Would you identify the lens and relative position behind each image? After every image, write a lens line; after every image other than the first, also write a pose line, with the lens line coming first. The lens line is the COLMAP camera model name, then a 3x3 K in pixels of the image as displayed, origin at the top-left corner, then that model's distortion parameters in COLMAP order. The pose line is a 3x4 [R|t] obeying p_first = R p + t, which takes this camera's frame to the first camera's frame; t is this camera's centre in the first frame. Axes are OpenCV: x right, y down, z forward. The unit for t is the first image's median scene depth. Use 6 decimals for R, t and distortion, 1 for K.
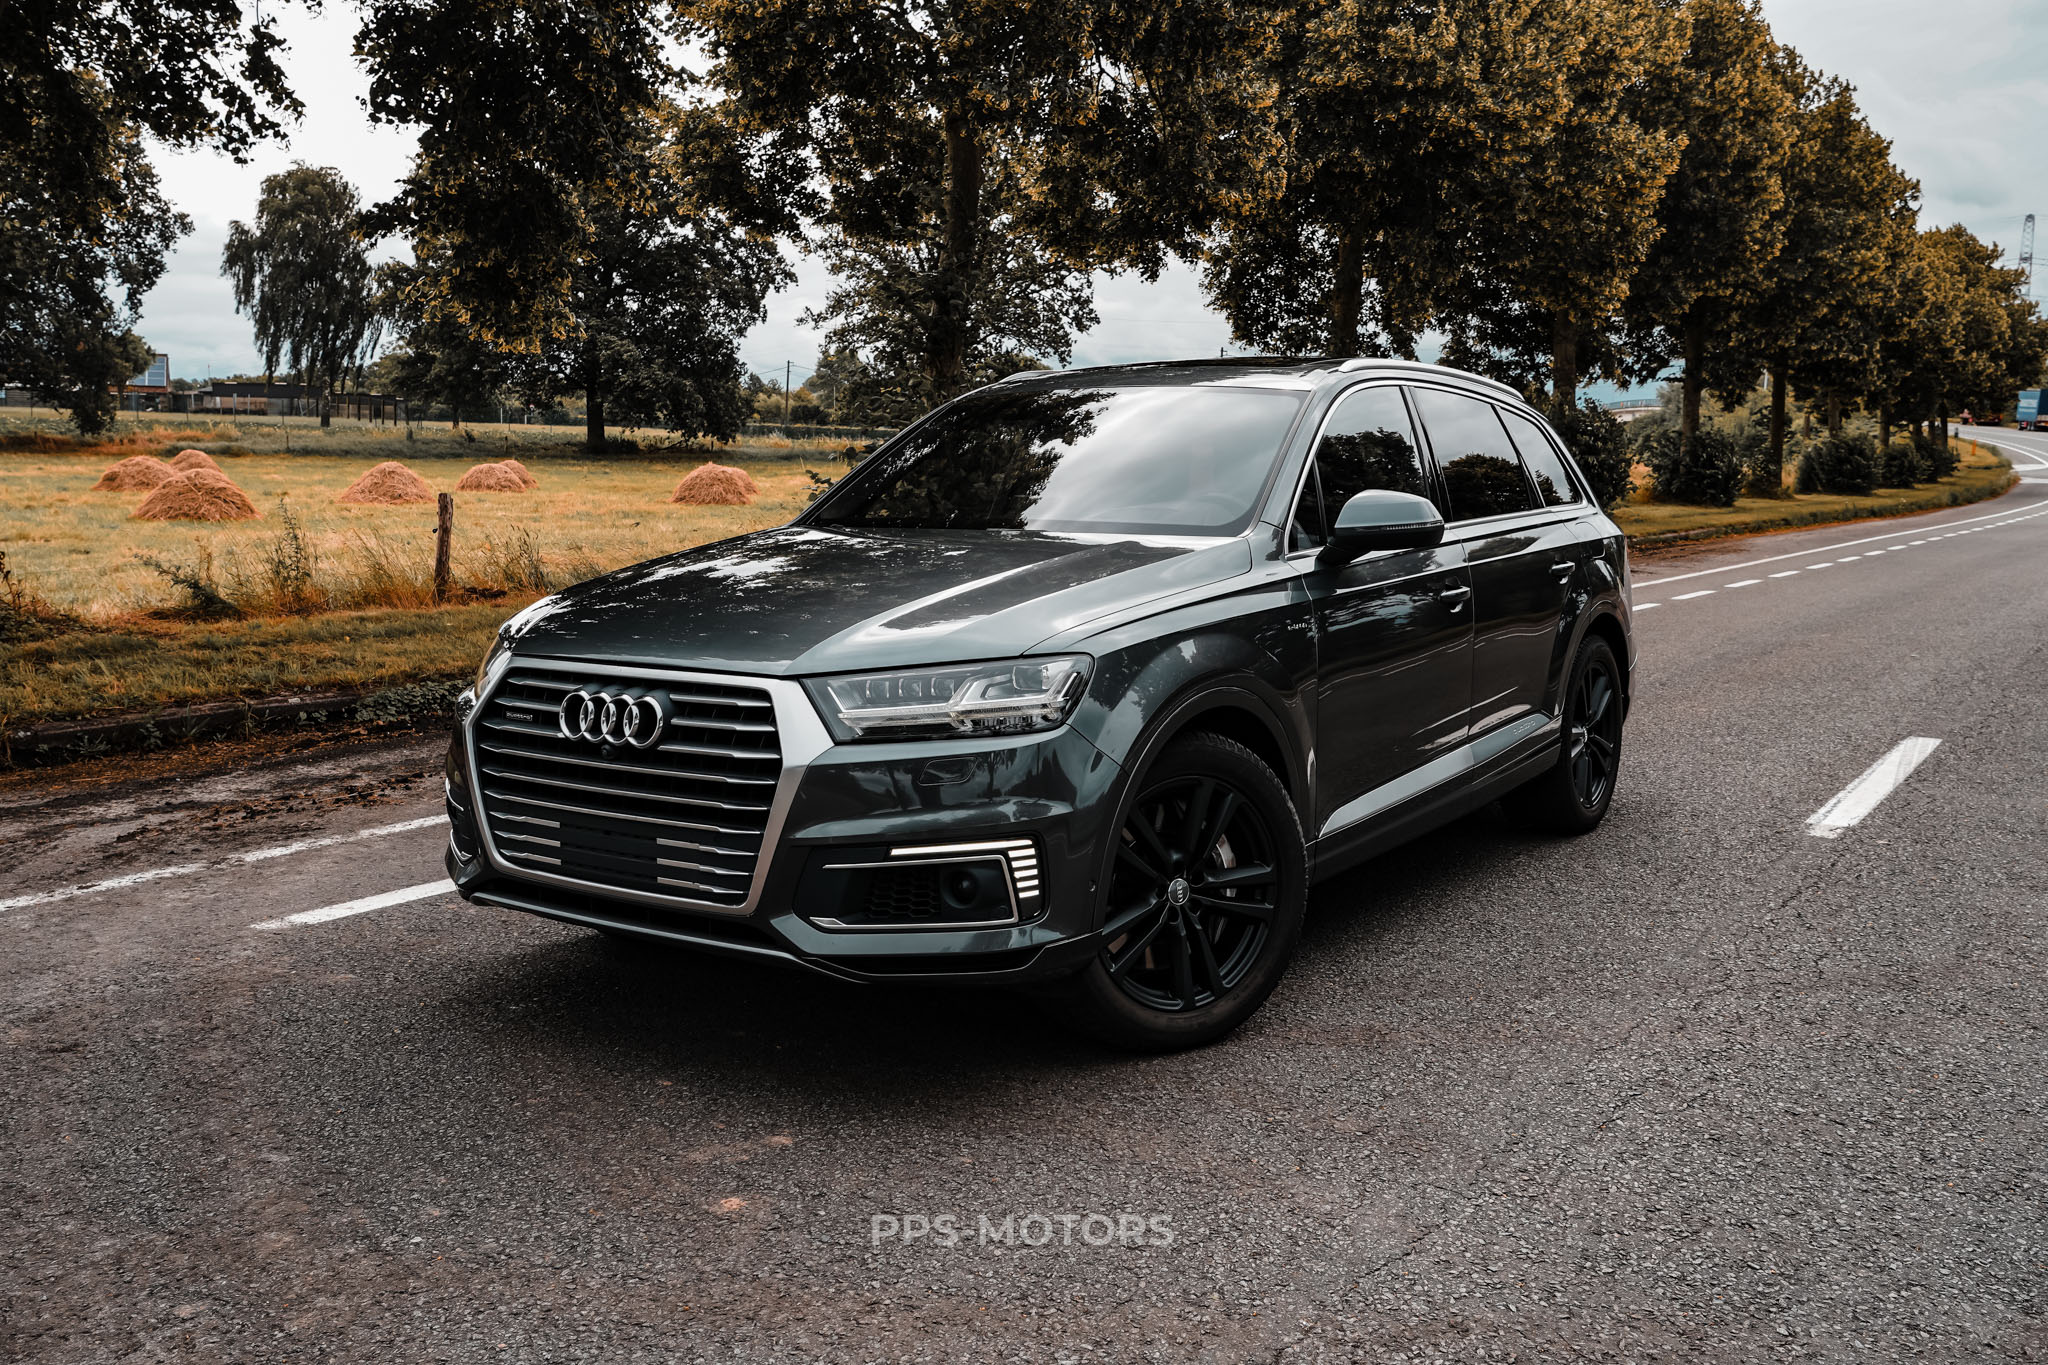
lens RADIAL K [[1818.3, 0, 1022.0], [0, 1818.3, 678.6], [0, 0, 1]] dist [0.013671, 0.001914]
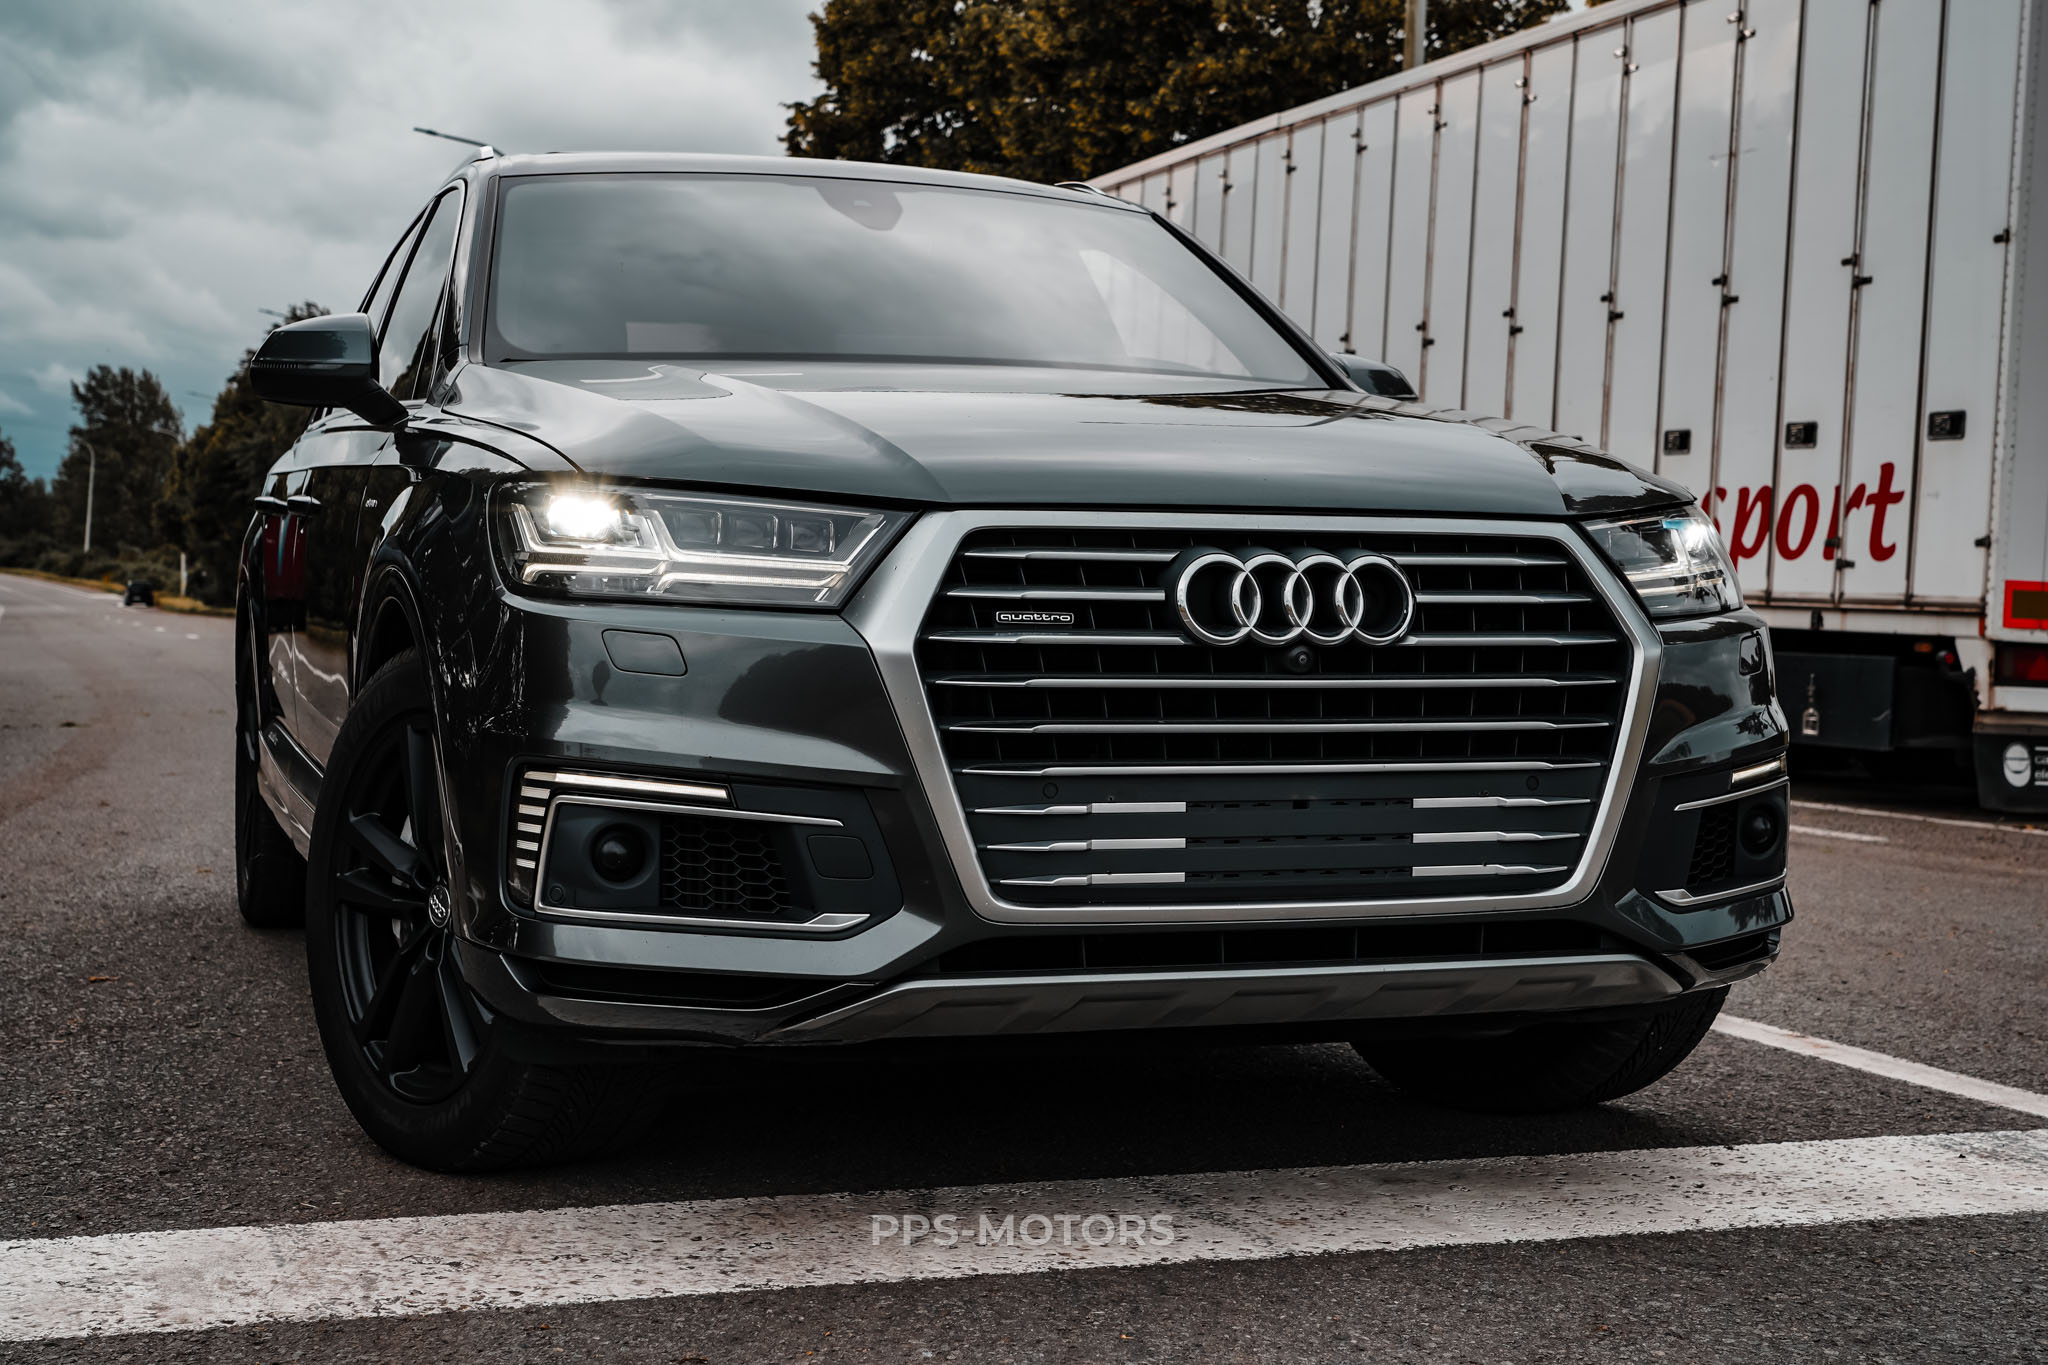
lens RADIAL K [[2948.0, 0, 1016.1], [0, 2948.0, 681.3], [0, 0, 1]] dist [0.027360, 0.000000]
pose [[0.593352, -0.020489, 0.804682, -1.053971], [0.077198, 0.996516, -0.031550, 0.071456], [-0.801232, 0.080840, 0.592867, 0.550824]]
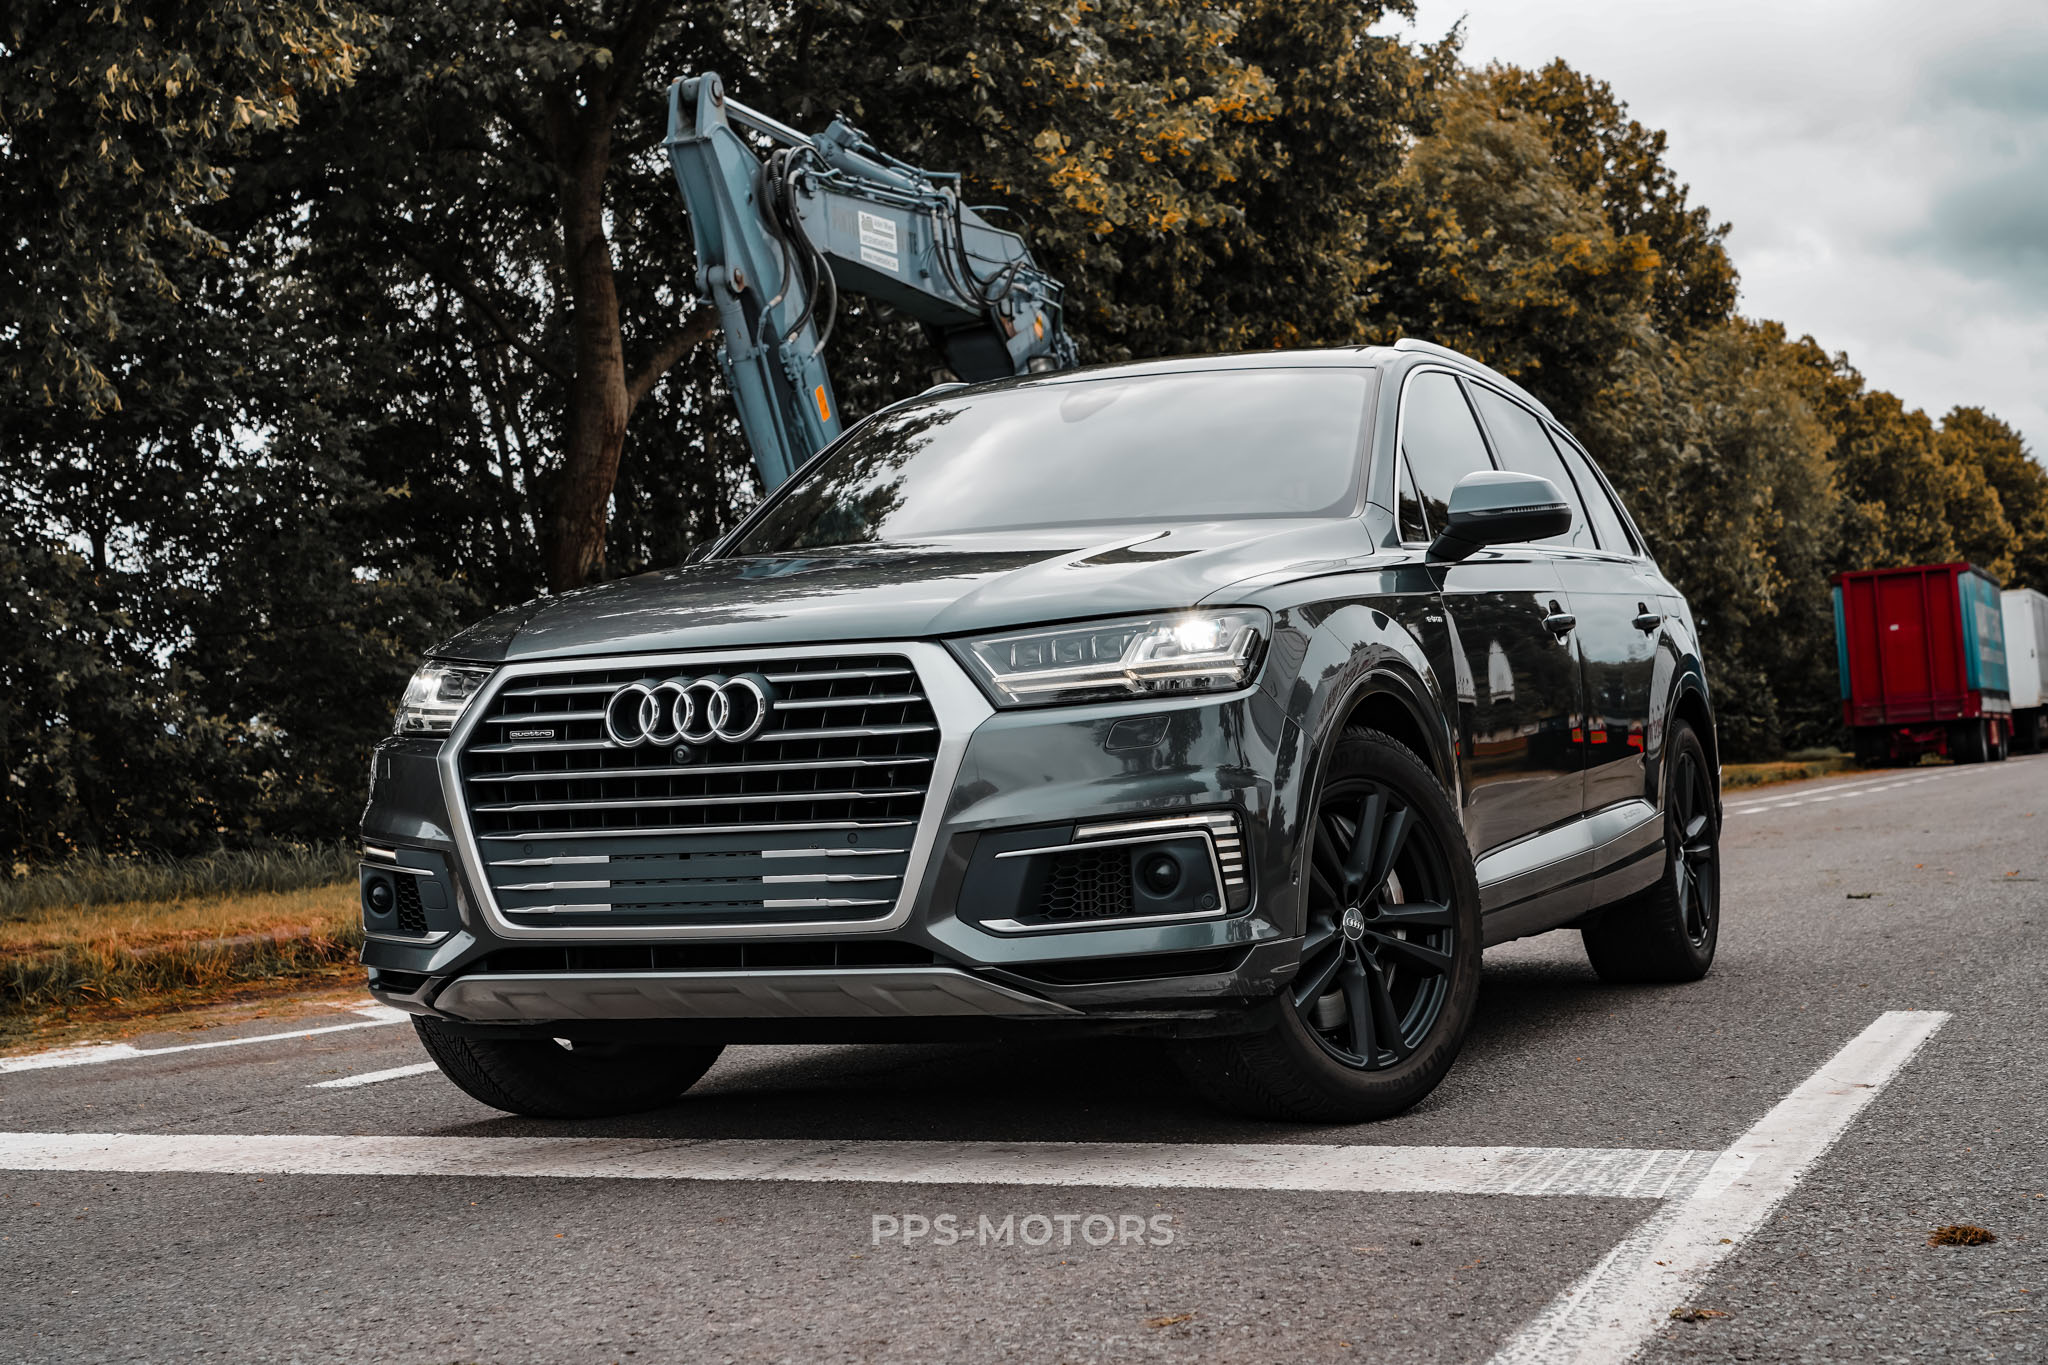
lens RADIAL K [[3167.3, 0, 1021.0], [0, 3167.3, 697.4], [0, 0, 1]] dist [0.151935, 0.000000]
pose [[0.982420, -0.037509, 0.182880, -0.349593], [0.061526, 0.989931, -0.127482, 0.210686], [-0.176257, 0.136493, 0.974835, -0.409113]]
